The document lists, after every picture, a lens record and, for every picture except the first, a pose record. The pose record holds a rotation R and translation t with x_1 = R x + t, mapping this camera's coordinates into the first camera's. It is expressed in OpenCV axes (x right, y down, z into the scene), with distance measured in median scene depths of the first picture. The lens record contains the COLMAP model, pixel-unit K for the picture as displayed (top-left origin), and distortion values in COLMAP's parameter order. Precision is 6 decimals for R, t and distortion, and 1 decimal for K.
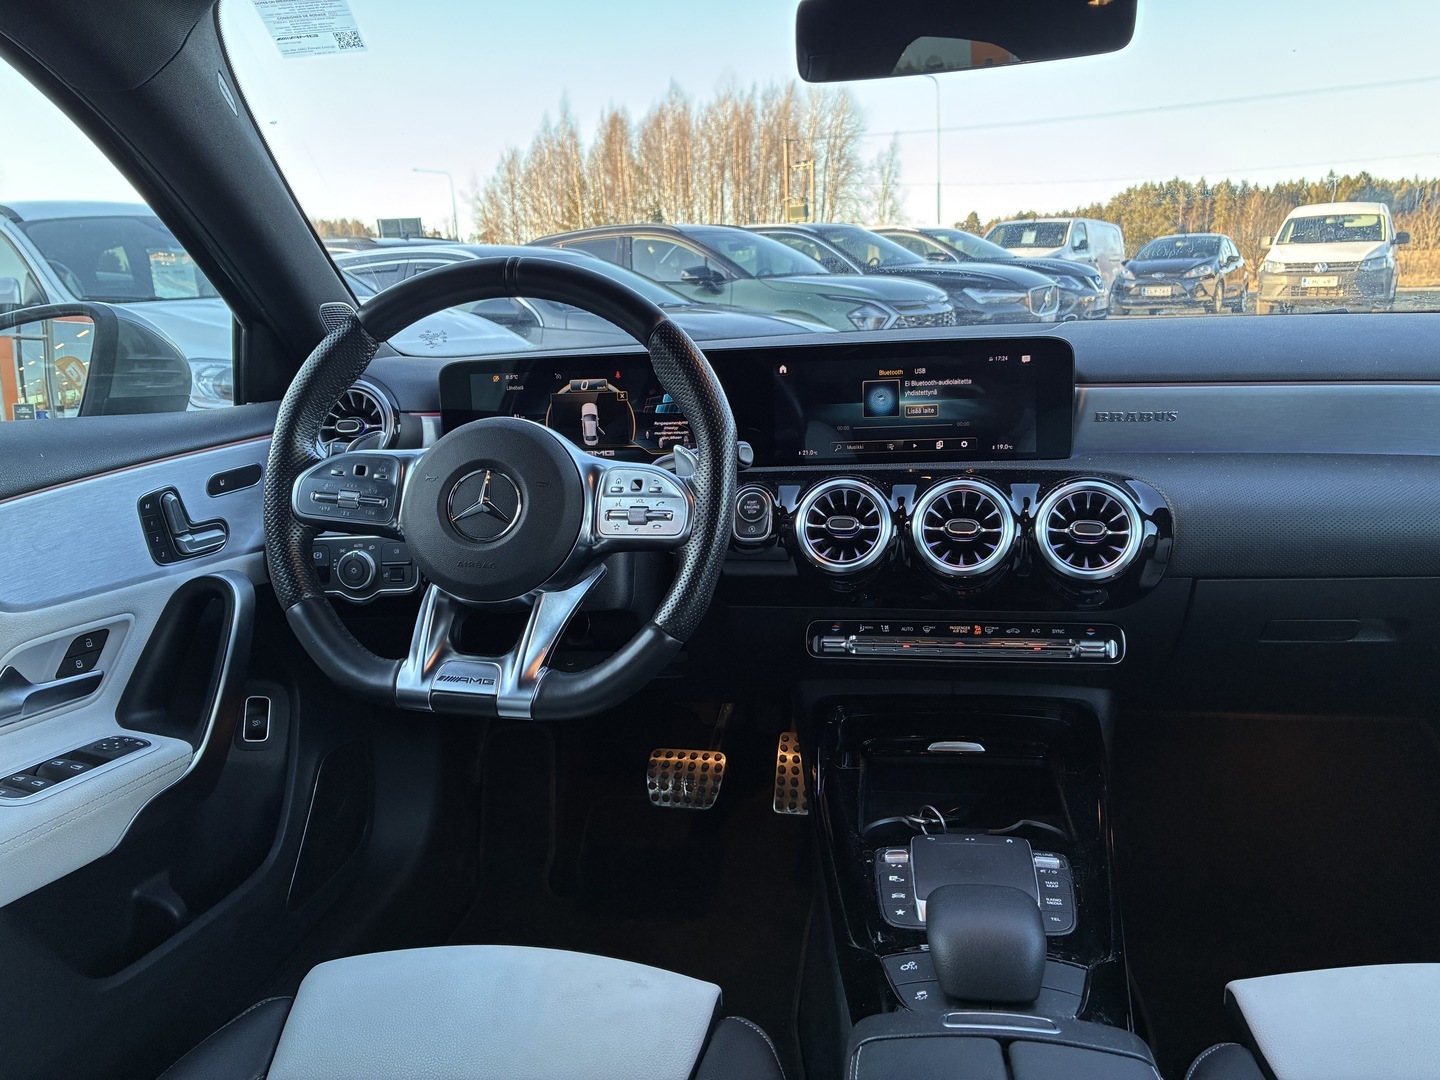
lens RADIAL K [[1083.0, 0, 720.0], [0, 1083.0, 540.0], [0, 0, 1]] dist [0.000375, -0.000907]
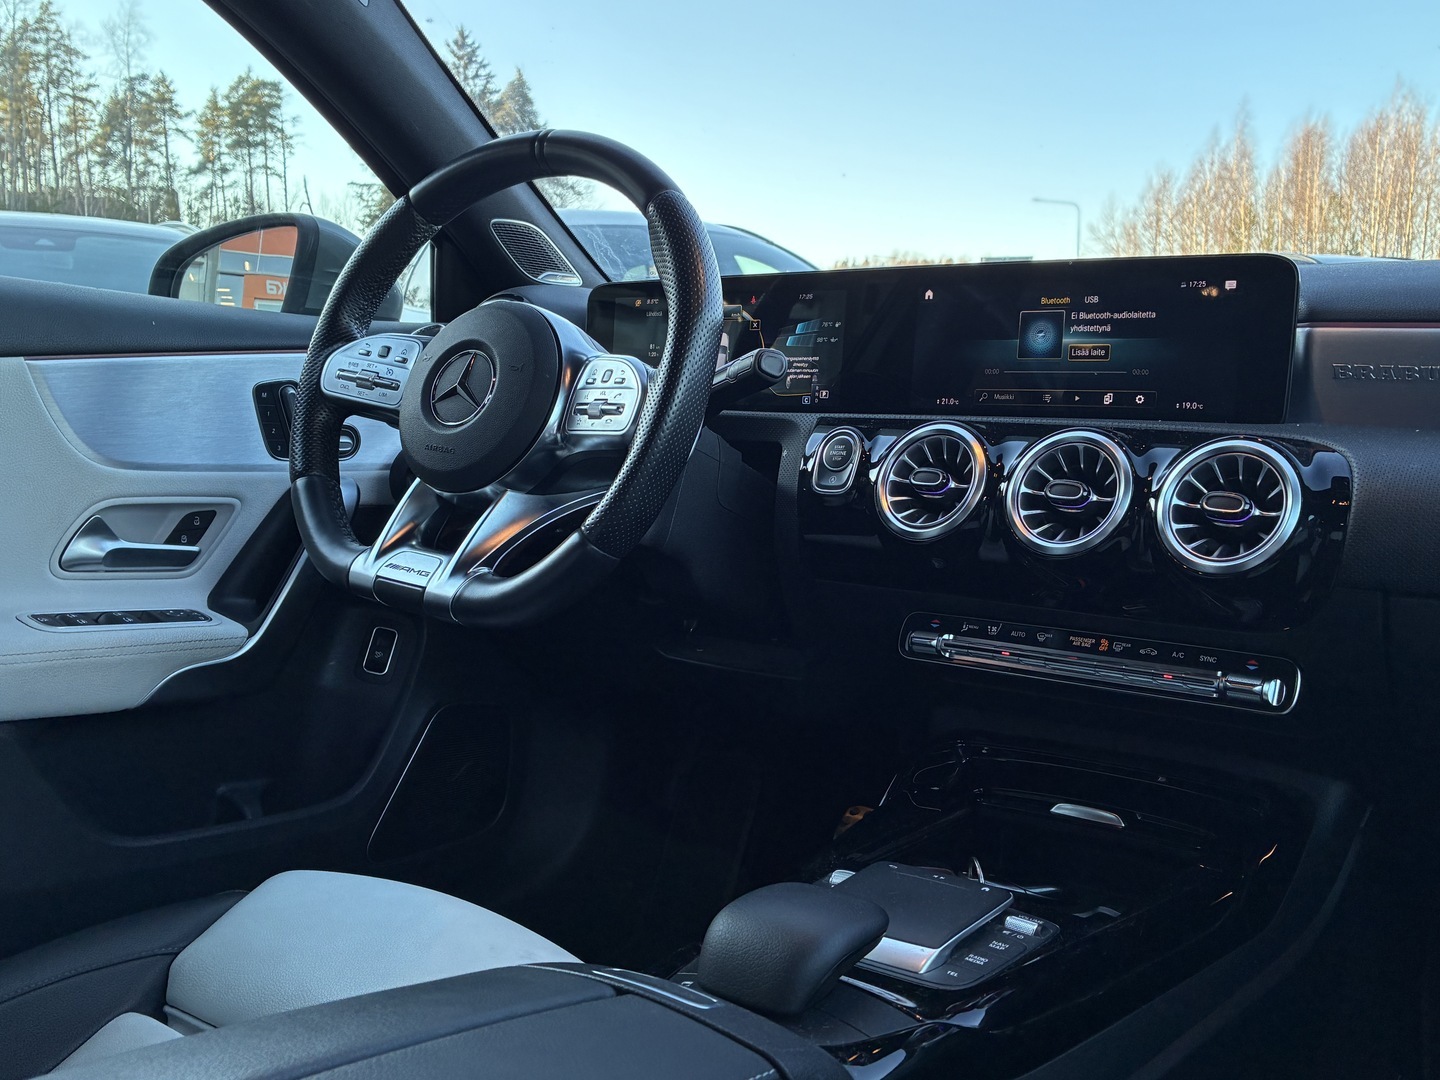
lens RADIAL K [[1378.1, 0, 720.0], [0, 1378.1, 540.0], [0, 0, 1]] dist [0.004004, 0.005676]
pose [[0.883623, 0.109791, -0.455144, 0.416348], [-0.150046, 0.987249, -0.053154, 0.099459], [0.443505, 0.115260, 0.888830, 0.055769]]
